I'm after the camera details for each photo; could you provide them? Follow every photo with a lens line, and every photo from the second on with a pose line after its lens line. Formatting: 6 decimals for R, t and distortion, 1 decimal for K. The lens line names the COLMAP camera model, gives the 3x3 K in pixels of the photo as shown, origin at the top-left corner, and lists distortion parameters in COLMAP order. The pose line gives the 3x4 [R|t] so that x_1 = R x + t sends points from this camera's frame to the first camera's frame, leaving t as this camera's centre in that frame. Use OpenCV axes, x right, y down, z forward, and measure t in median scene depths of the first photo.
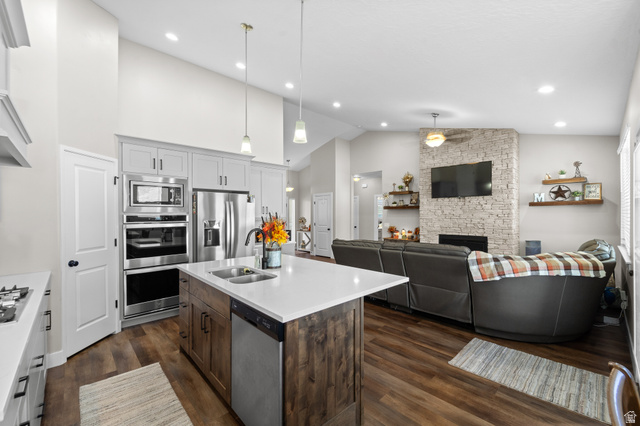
lens RADIAL K [[270.2, 0, 319.6], [0, 270.2, 215.1], [0, 0, 1]] dist [-0.000148, -0.000148]
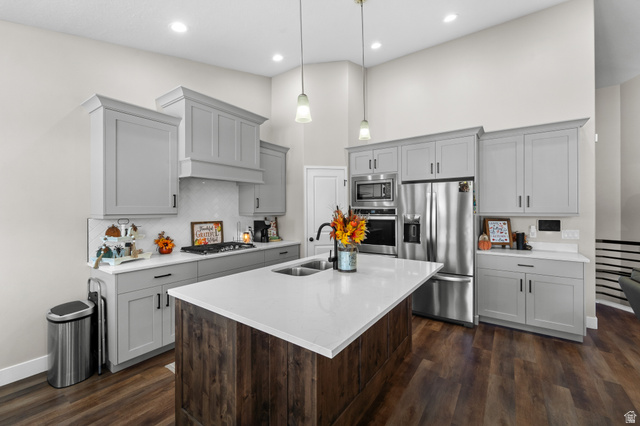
lens RADIAL K [[270.2, 0, 319.0], [0, 270.2, 210.1], [0, 0, 1]] dist [-0.000148, -0.000148]
pose [[0.184078, 0.004883, -0.982900, 0.522460], [-0.000232, 0.999988, 0.004924, -0.000475], [0.982912, -0.000678, 0.184077, 0.618571]]
